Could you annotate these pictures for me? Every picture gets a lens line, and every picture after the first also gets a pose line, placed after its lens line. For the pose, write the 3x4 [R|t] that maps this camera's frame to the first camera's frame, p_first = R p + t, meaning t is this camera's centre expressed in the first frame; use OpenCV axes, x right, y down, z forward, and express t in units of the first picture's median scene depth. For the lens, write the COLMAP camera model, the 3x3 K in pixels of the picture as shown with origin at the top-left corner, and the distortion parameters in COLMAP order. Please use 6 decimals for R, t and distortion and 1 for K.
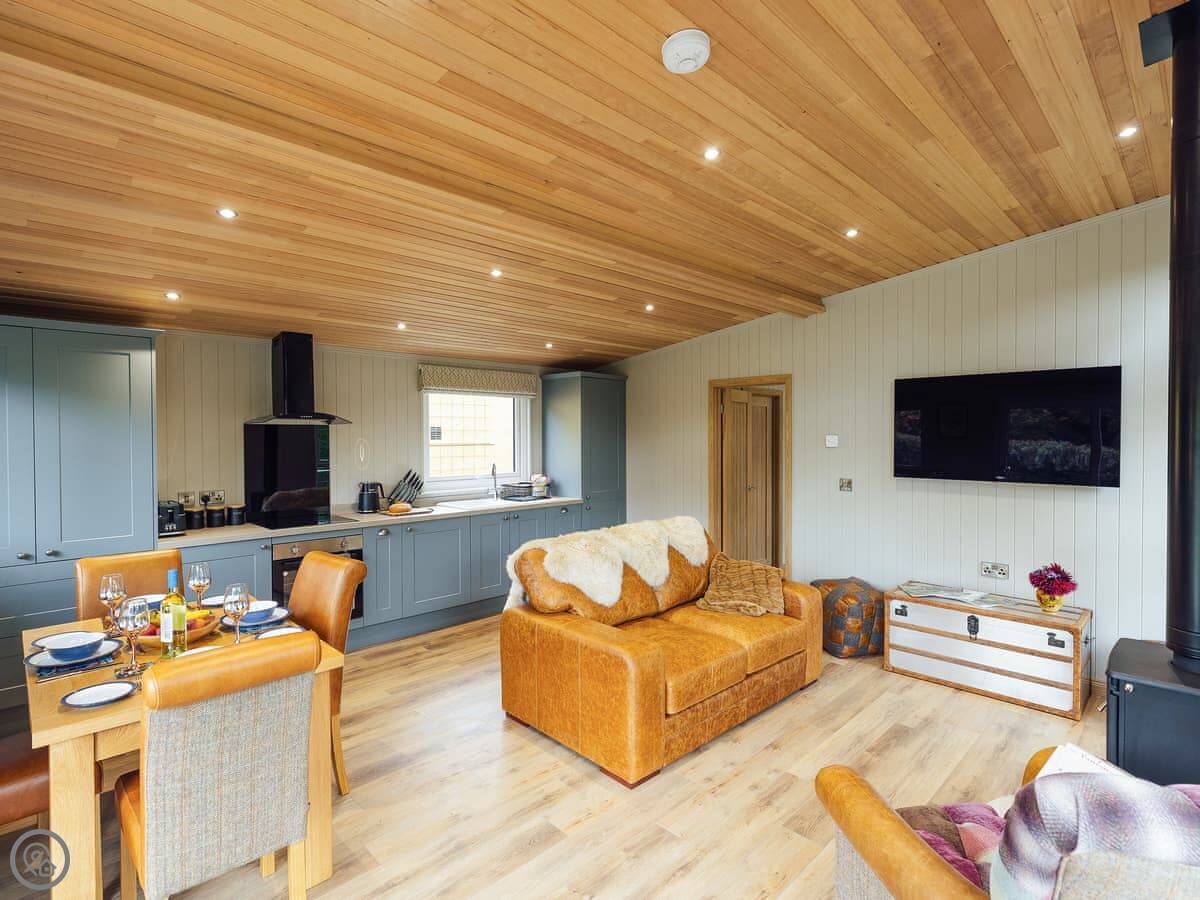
lens RADIAL K [[604.1, 0, 600.0], [0, 604.1, 450.0], [0, 0, 1]] dist [0.002466, 0.000490]
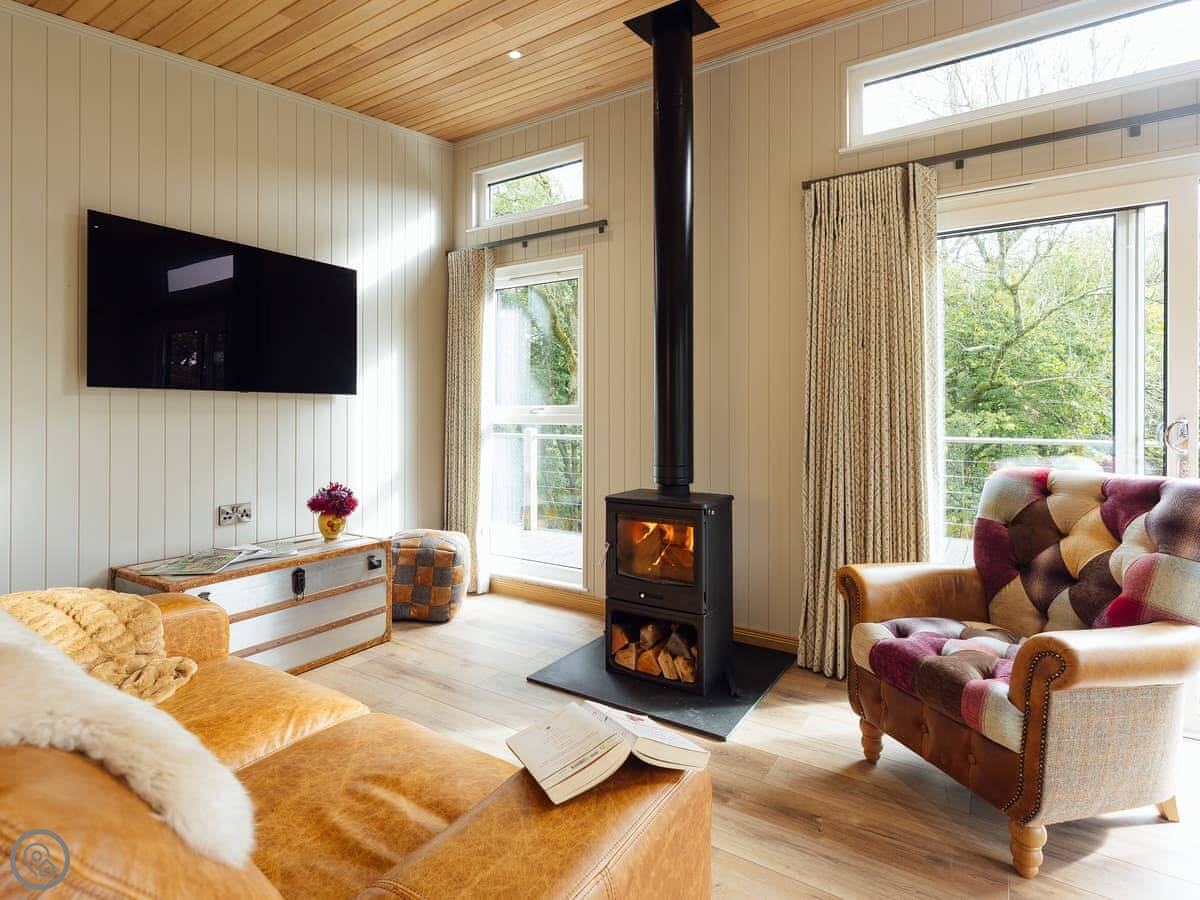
lens RADIAL K [[614.2, 0, 597.2], [0, 614.2, 414.3], [0, 0, 1]] dist [-0.000402, 0.000124]
pose [[-0.213917, -0.002884, 0.976848, -0.183189], [0.021715, 0.999734, 0.007707, 0.090316], [-0.976610, 0.022861, -0.213797, 0.801748]]
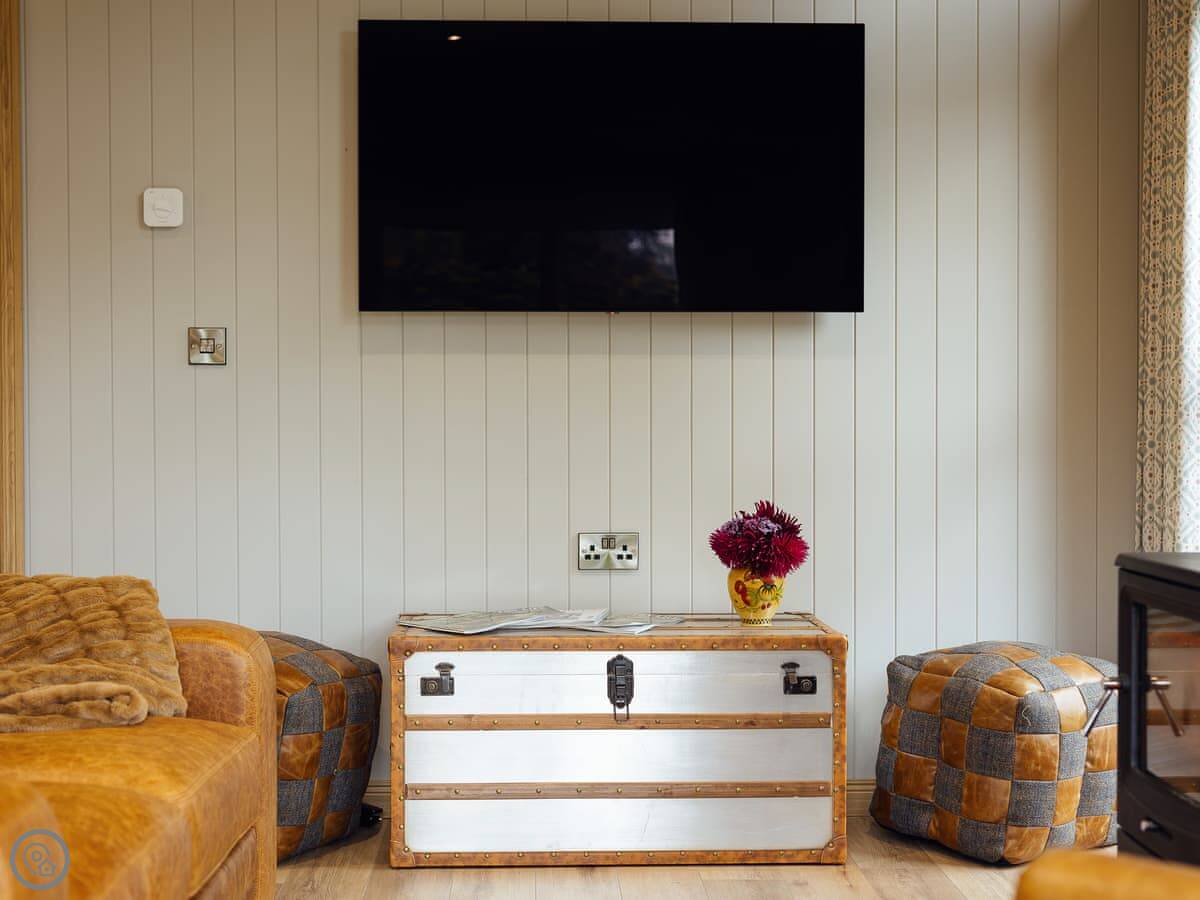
lens RADIAL K [[1887.8, 0, 600.0], [0, 1887.8, 450.0], [0, 0, 1]] dist [0.002508, 0.020357]
pose [[0.674145, -0.019478, 0.738342, -0.236259], [0.019794, 0.999770, 0.008302, 0.138857], [-0.738334, 0.009018, 0.674375, 0.233618]]
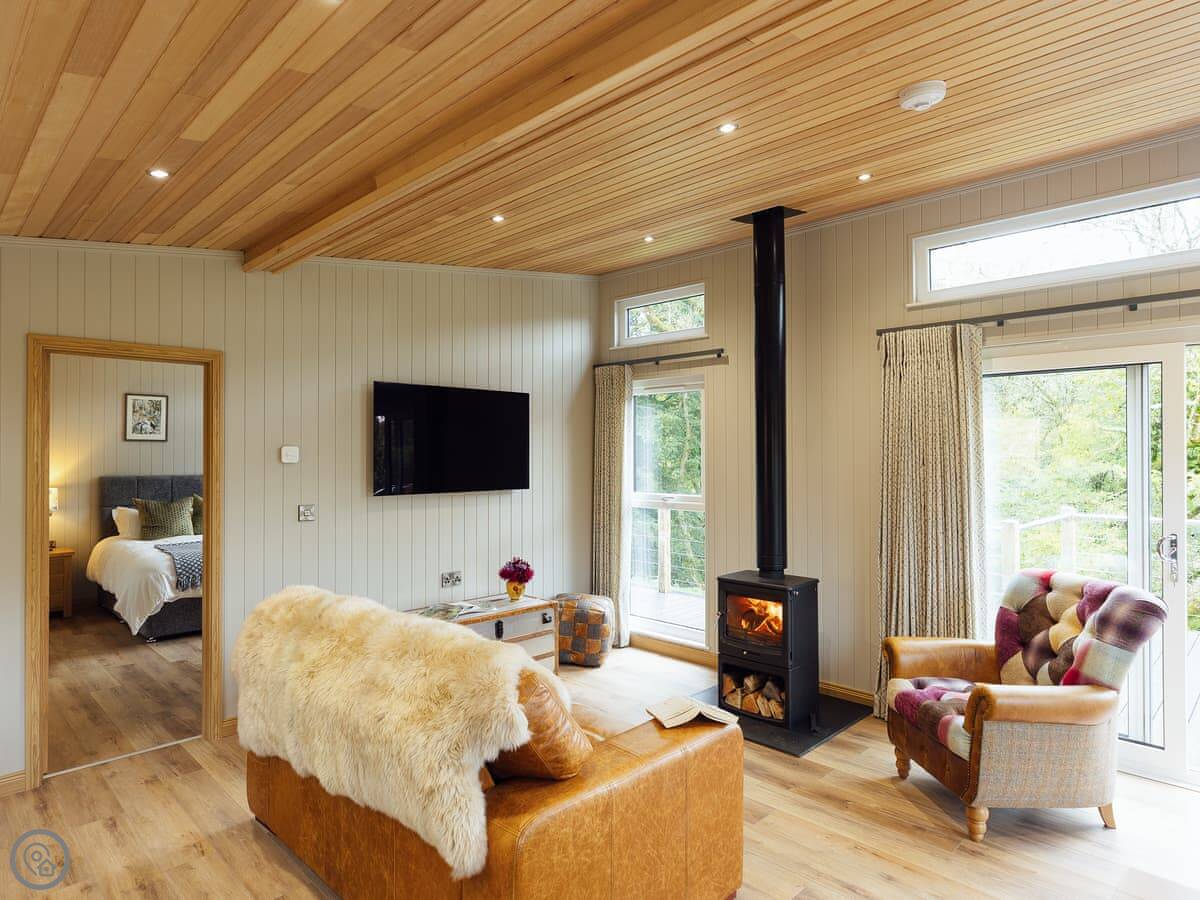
lens RADIAL K [[692.9, 0, 600.0], [0, 692.9, 450.0], [0, 0, 1]] dist [-0.003860, -0.001790]
pose [[-0.008960, 0.003657, 0.999953, -0.574985], [0.026300, 0.999648, -0.003421, -0.010151], [-0.999614, 0.026268, -0.009053, 0.829484]]
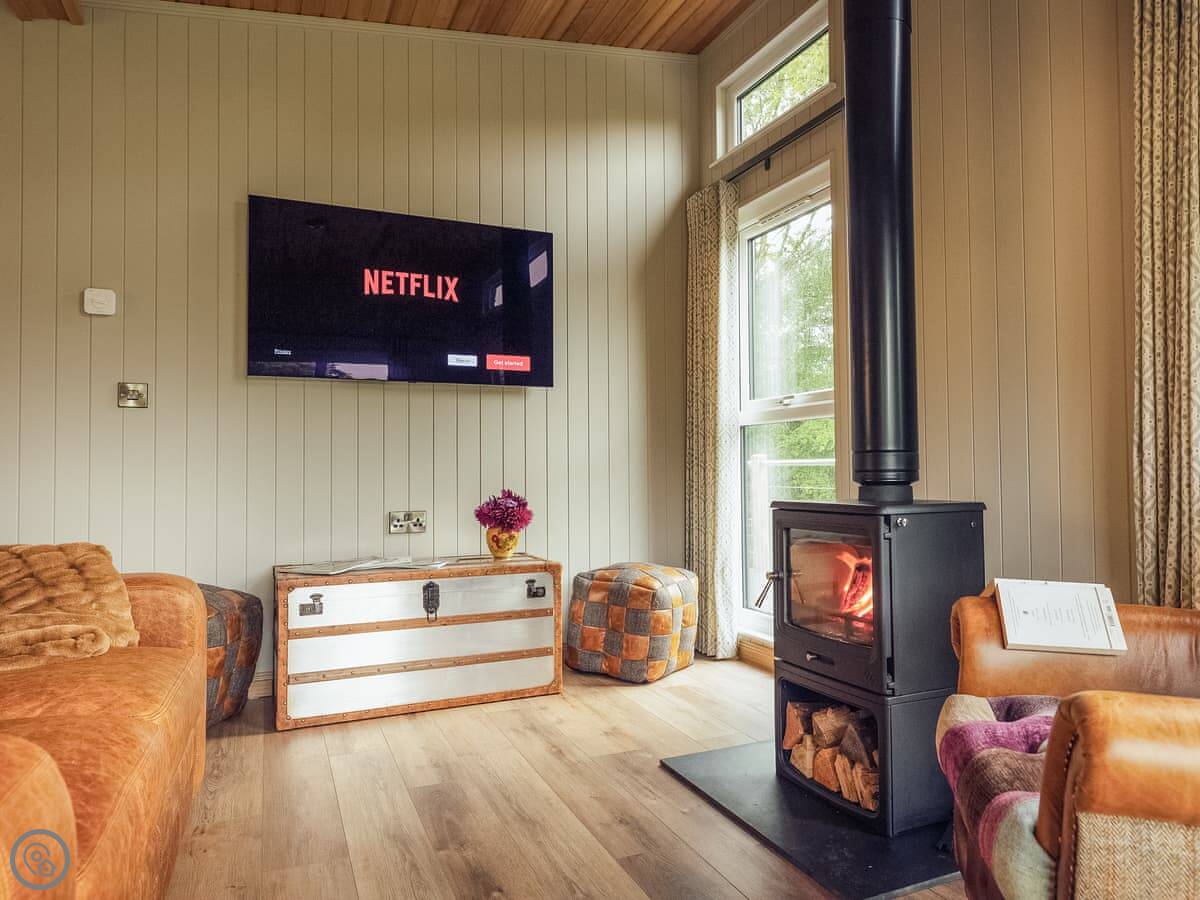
lens RADIAL K [[821.2, 0, 670.2], [0, 821.2, 444.9], [0, 0, 1]] dist [0.006573, 0.001888]
pose [[0.317790, 0.022818, 0.947887, -0.095790], [0.032770, 0.998849, -0.035031, 0.172459], [-0.947595, 0.042195, 0.316676, 0.502150]]
